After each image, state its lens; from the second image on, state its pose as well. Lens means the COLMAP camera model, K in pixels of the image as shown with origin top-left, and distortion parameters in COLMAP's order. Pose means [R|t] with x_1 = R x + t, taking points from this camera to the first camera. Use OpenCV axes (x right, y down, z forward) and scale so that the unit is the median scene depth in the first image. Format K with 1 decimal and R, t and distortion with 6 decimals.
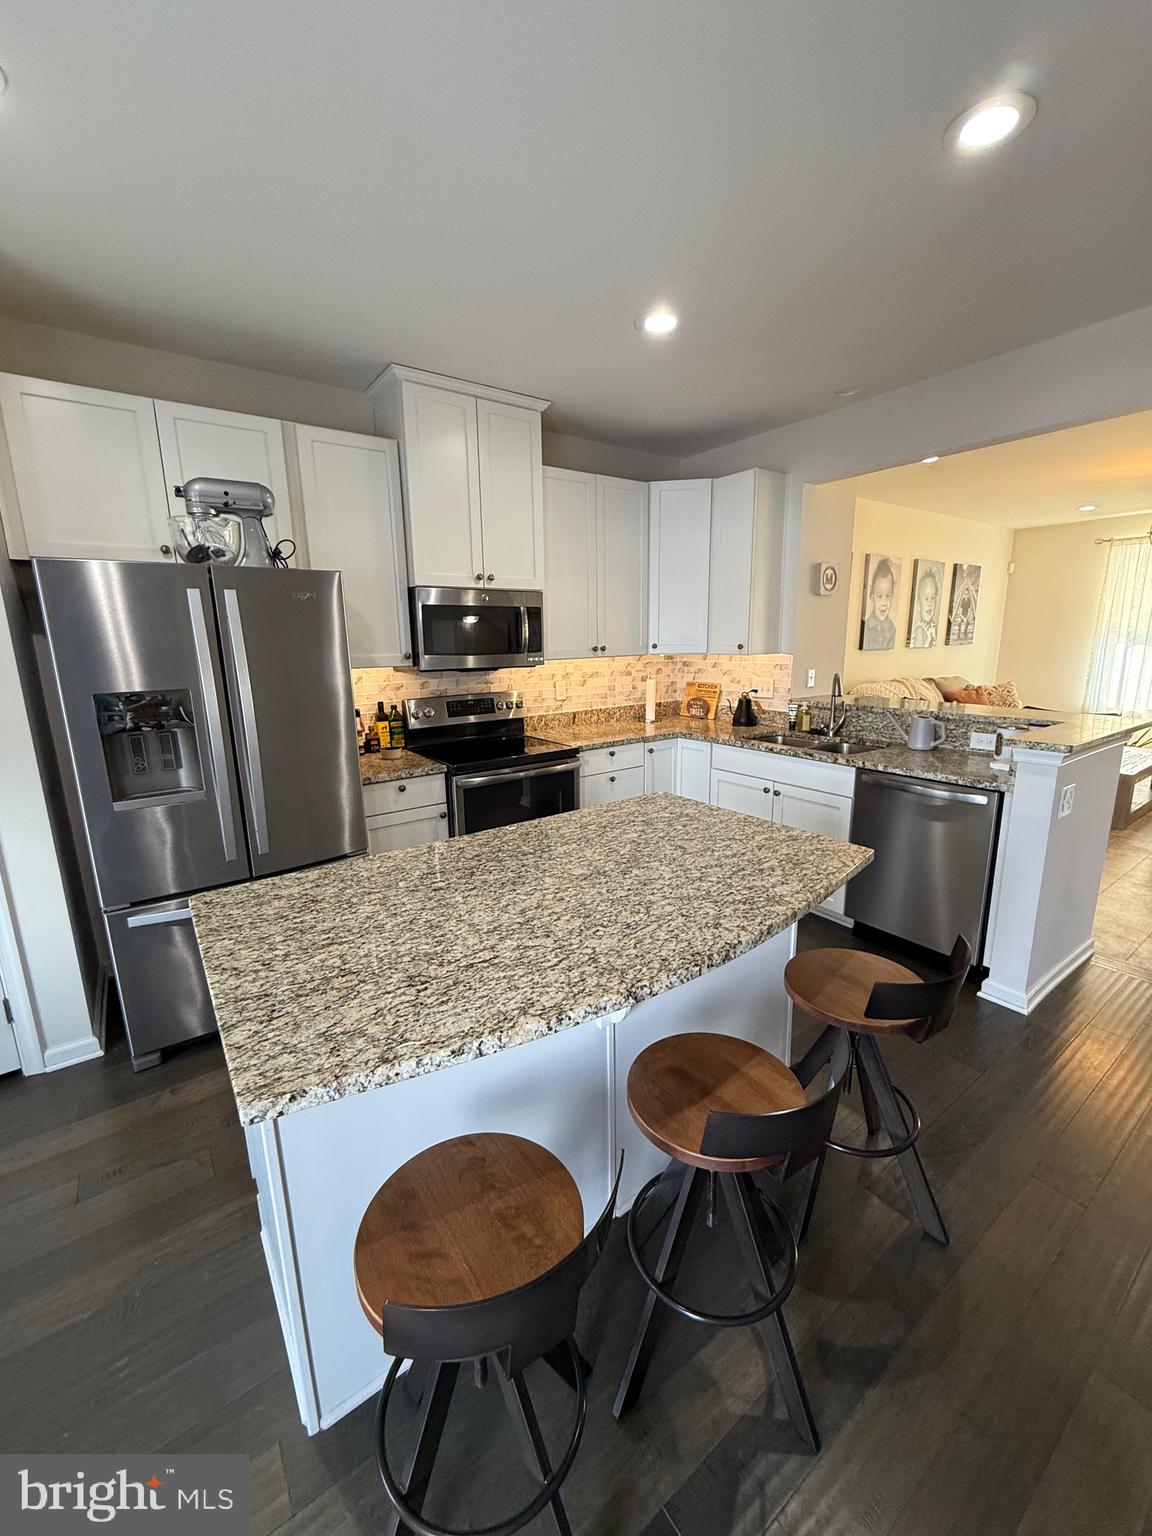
lens RADIAL K [[615.2, 0, 580.0], [0, 615.2, 767.0], [0, 0, 1]] dist [-0.007805, 0.000822]
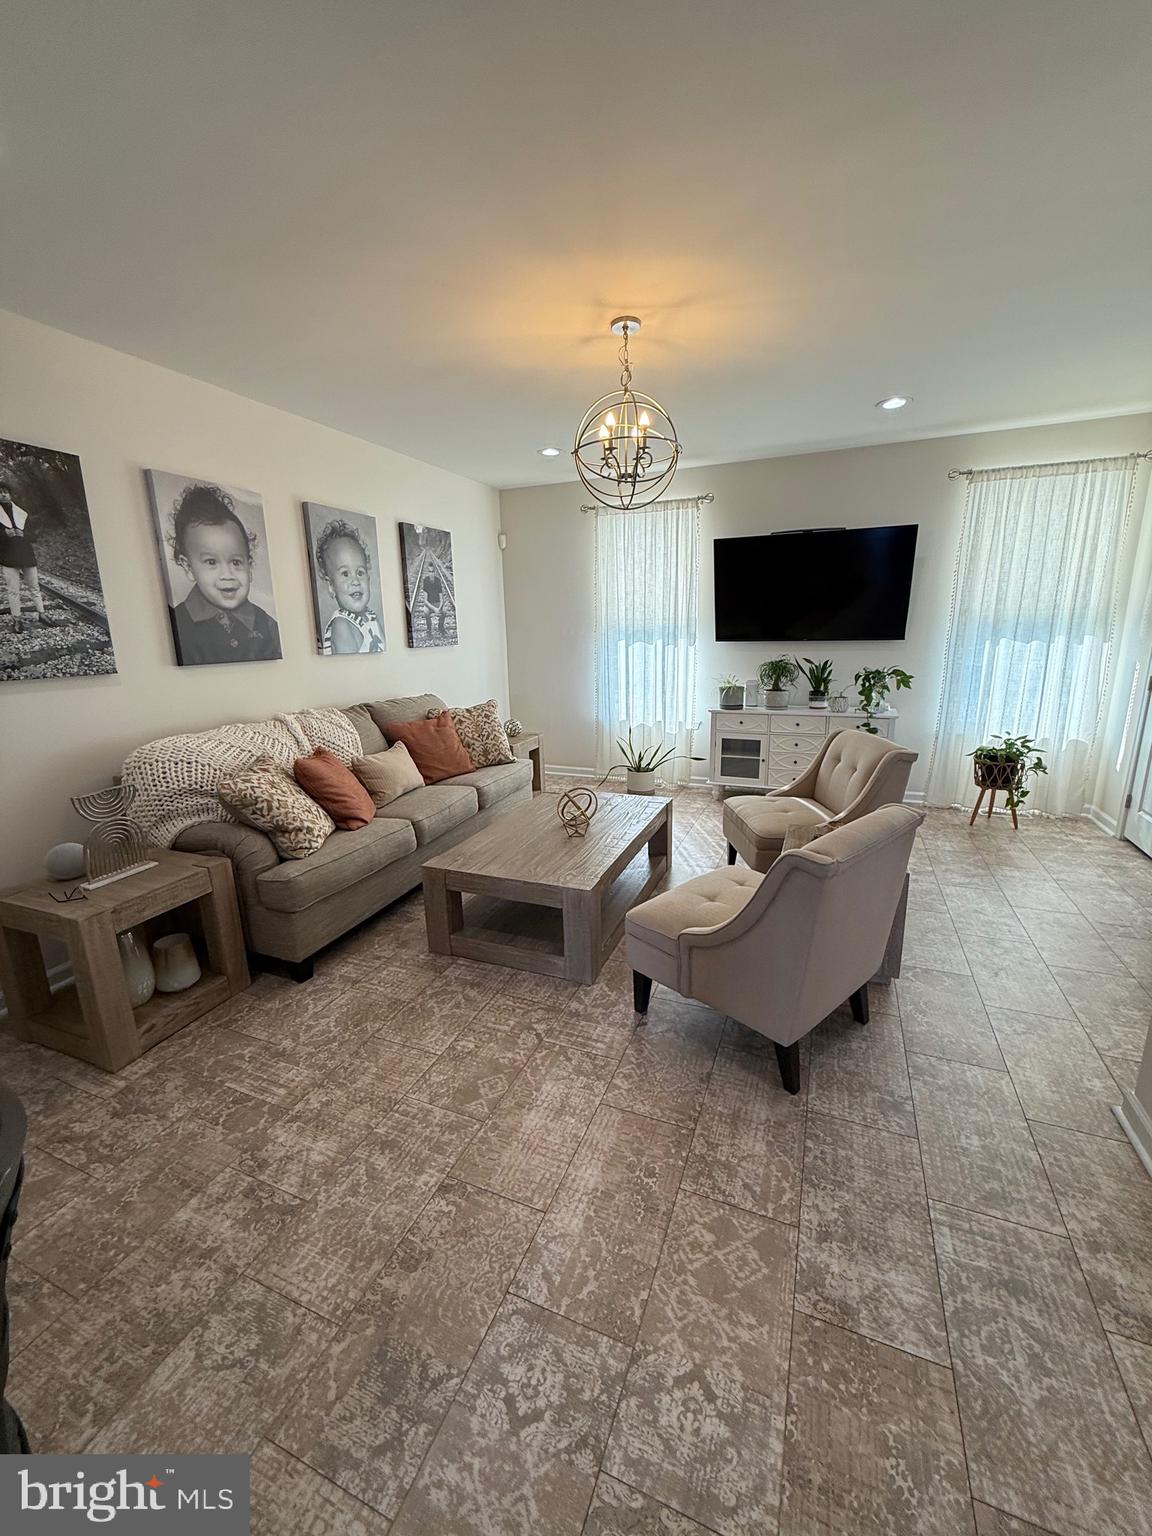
lens RADIAL K [[615.2, 0, 576.4], [0, 615.2, 762.6], [0, 0, 1]] dist [-0.007805, 0.000822]
pose [[0.851491, -0.117949, 0.510932, 0.946859], [0.116344, 0.992583, 0.035247, -0.184969], [-0.511299, 0.029432, 0.858898, 0.811330]]
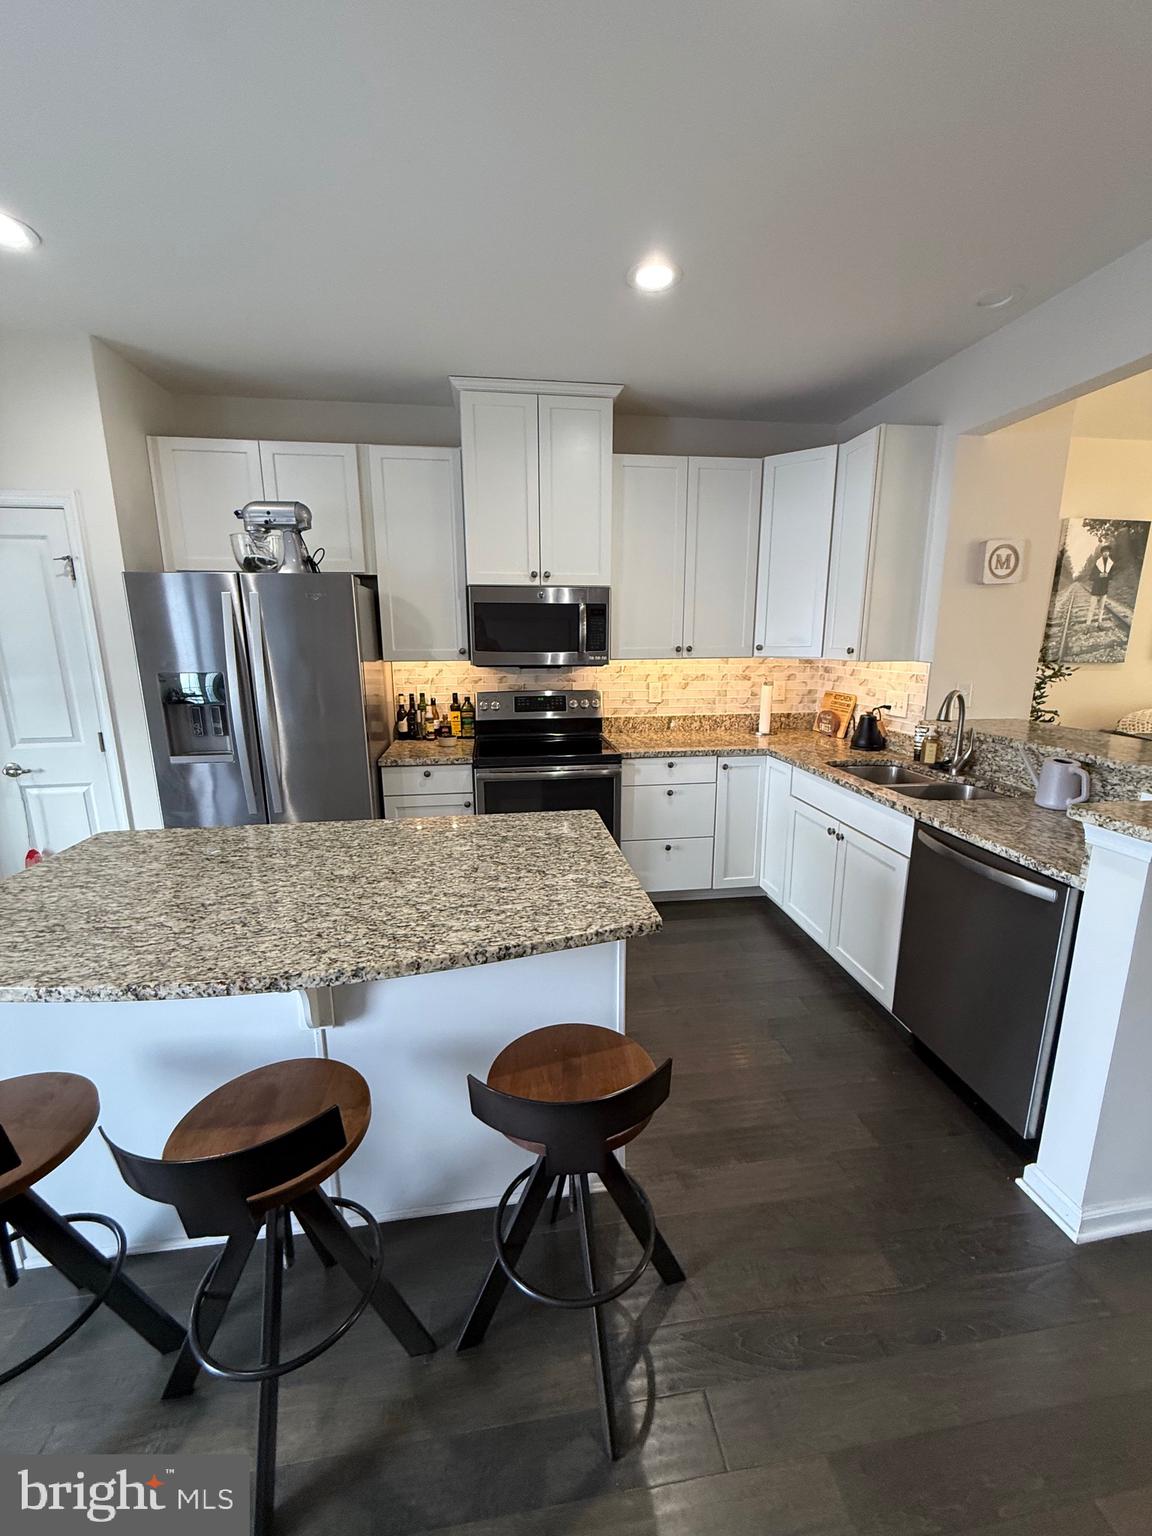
lens RADIAL K [[615.2, 0, 578.9], [0, 615.2, 767.2], [0, 0, 1]] dist [-0.007805, 0.000822]
pose [[0.882143, 0.111988, -0.457474, 0.412077], [-0.109771, 0.993457, 0.031525, -0.038000], [0.458011, 0.022408, 0.888664, 0.155749]]
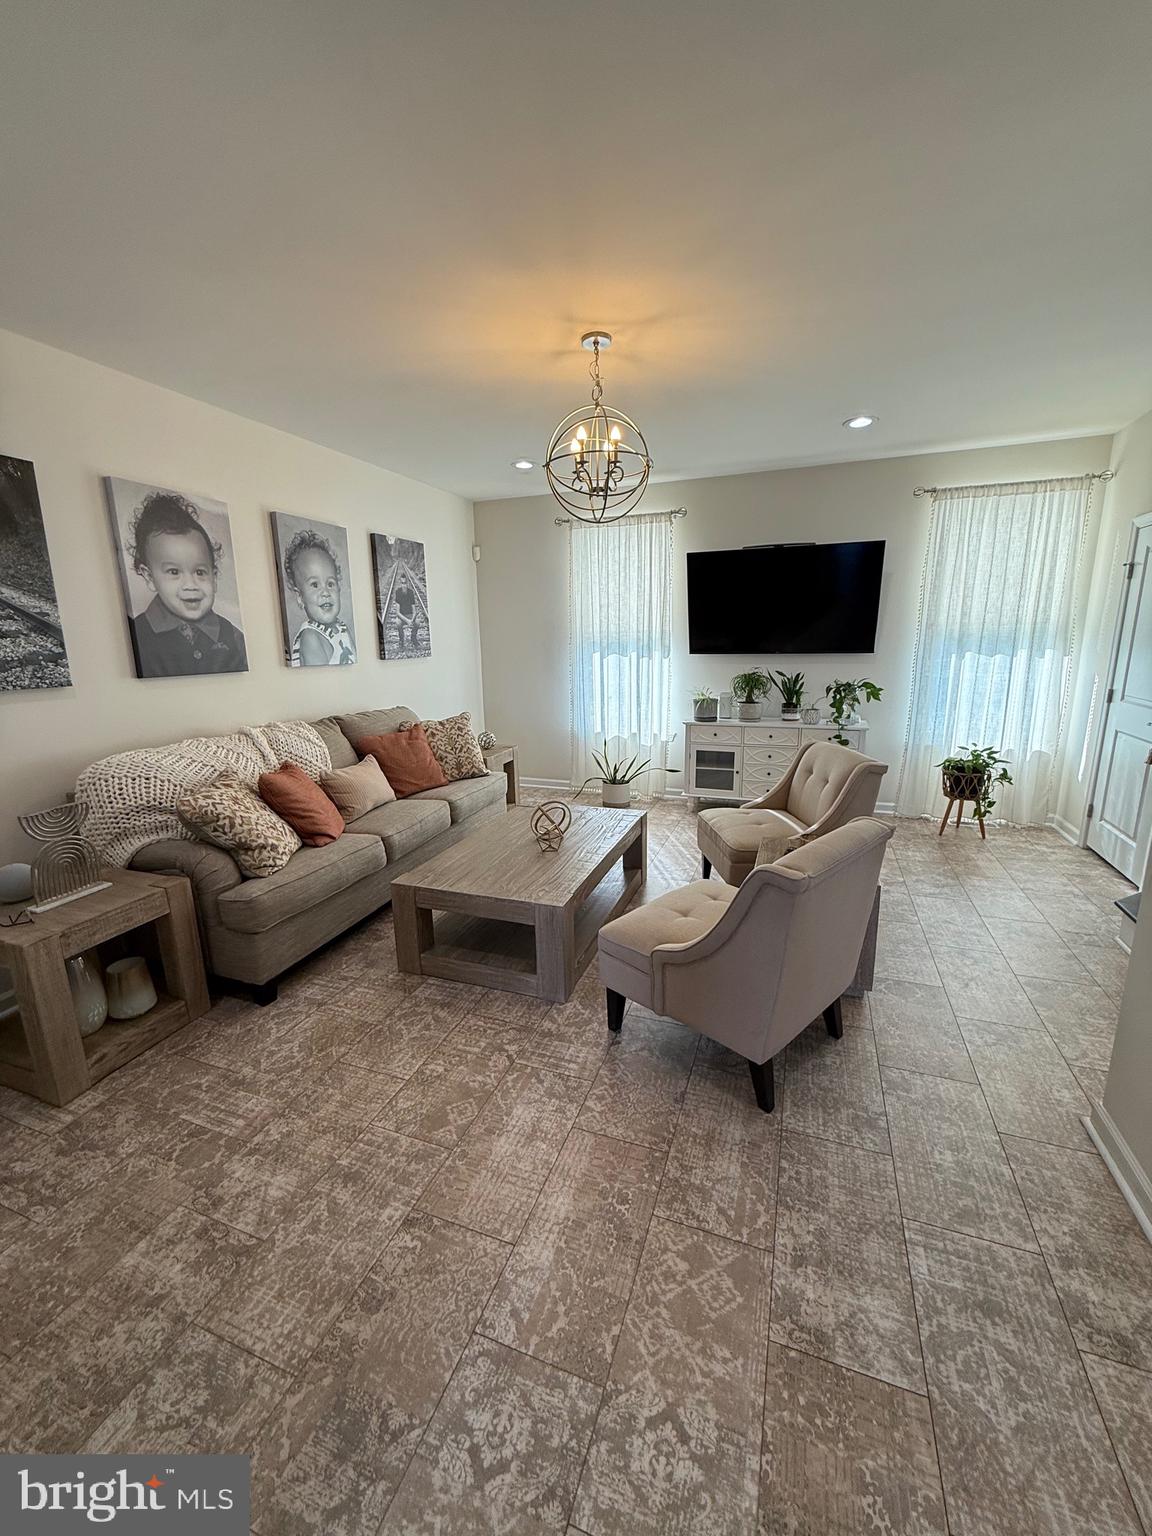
lens RADIAL K [[615.2, 0, 577.6], [0, 615.2, 761.8], [0, 0, 1]] dist [-0.007805, 0.000822]
pose [[0.830875, -0.111372, 0.545200, 0.958490], [0.119454, 0.992623, 0.020725, -0.187908], [-0.543487, 0.047906, 0.838049, 0.815133]]
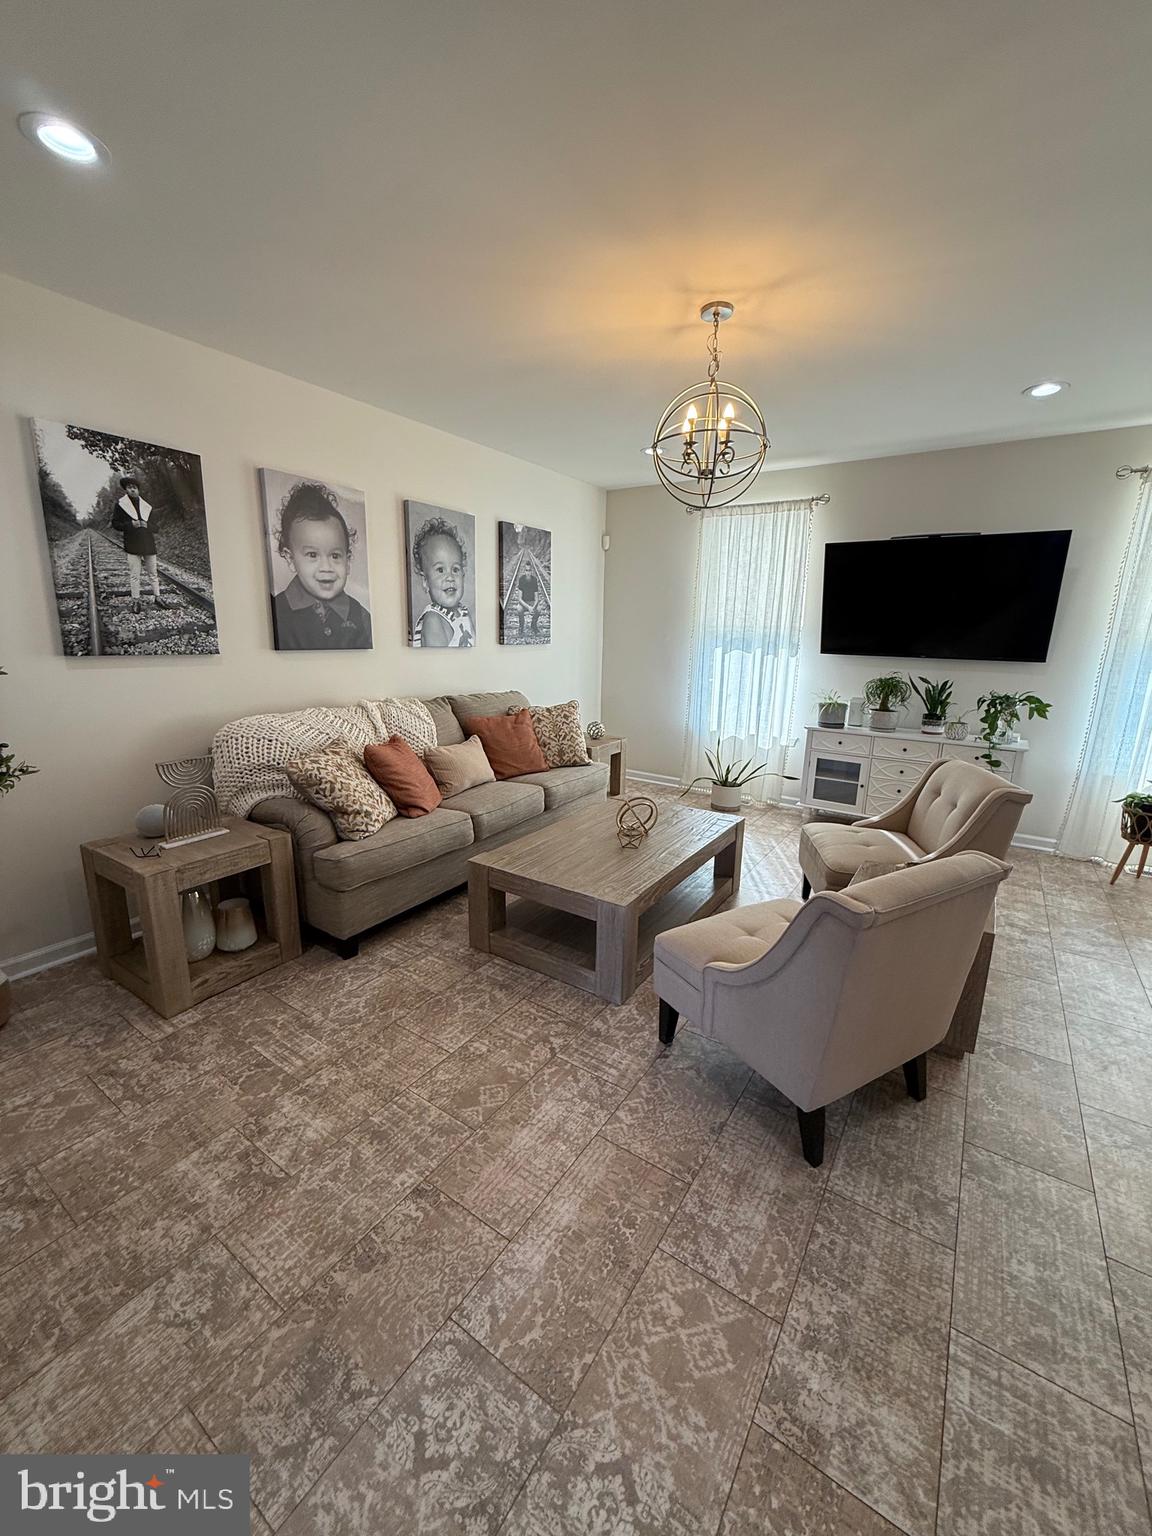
lens RADIAL K [[615.2, 0, 573.3], [0, 615.2, 762.1], [0, 0, 1]] dist [-0.007805, 0.000822]
pose [[0.938127, -0.040345, 0.343933, 1.038005], [0.037472, 0.999185, 0.014999, -0.181581], [-0.344258, -0.001183, 0.938874, 0.802668]]
